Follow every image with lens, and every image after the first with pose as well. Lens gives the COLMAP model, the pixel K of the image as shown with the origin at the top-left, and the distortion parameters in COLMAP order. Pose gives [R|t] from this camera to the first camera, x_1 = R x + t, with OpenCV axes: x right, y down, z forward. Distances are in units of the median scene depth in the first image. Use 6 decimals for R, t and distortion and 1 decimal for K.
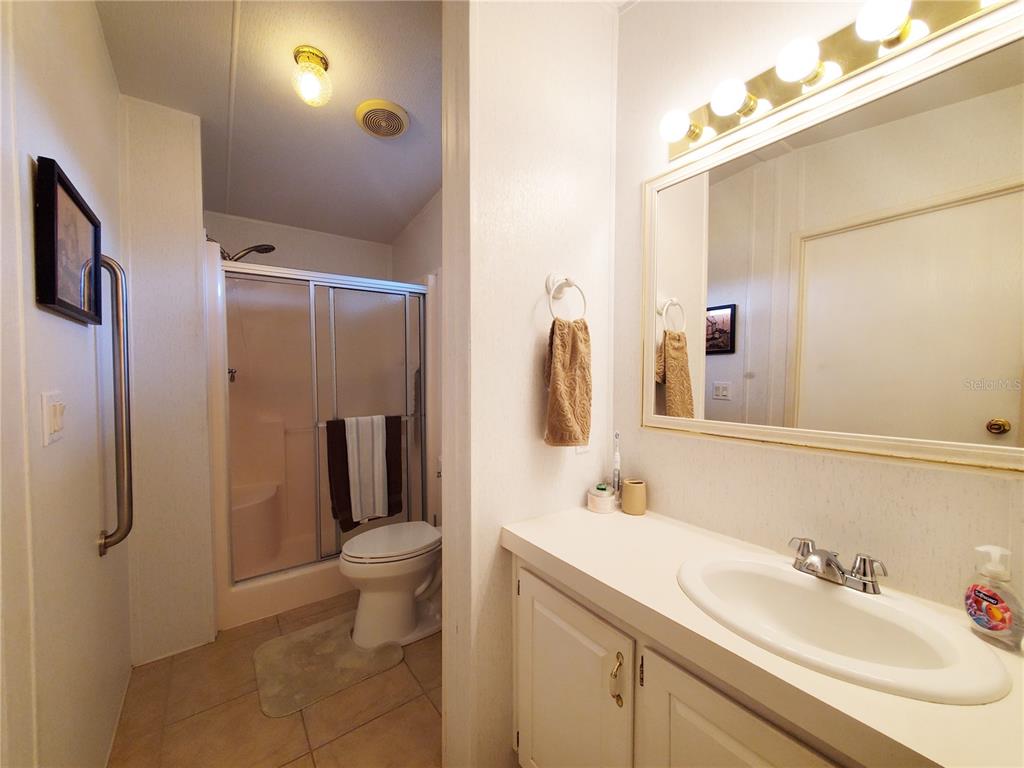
lens RADIAL K [[407.7, 0, 510.4], [0, 407.7, 386.3], [0, 0, 1]] dist [0.002450, -0.000895]
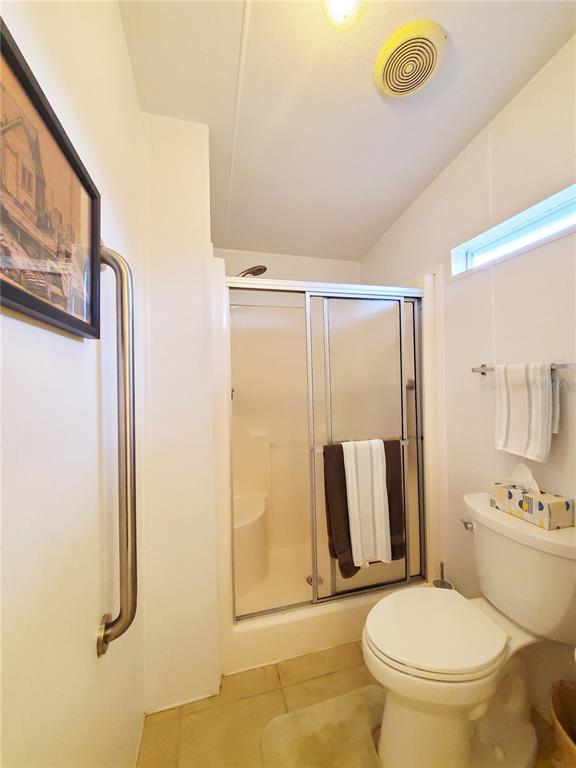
lens RADIAL K [[303.8, 0, 287.5], [0, 303.8, 380.4], [0, 0, 1]] dist [0.001901, -0.000248]
pose [[0.933066, -0.020819, -0.359102, -0.298057], [0.006319, 0.999118, -0.041504, -0.031991], [0.359650, 0.036457, 0.932375, 0.366911]]
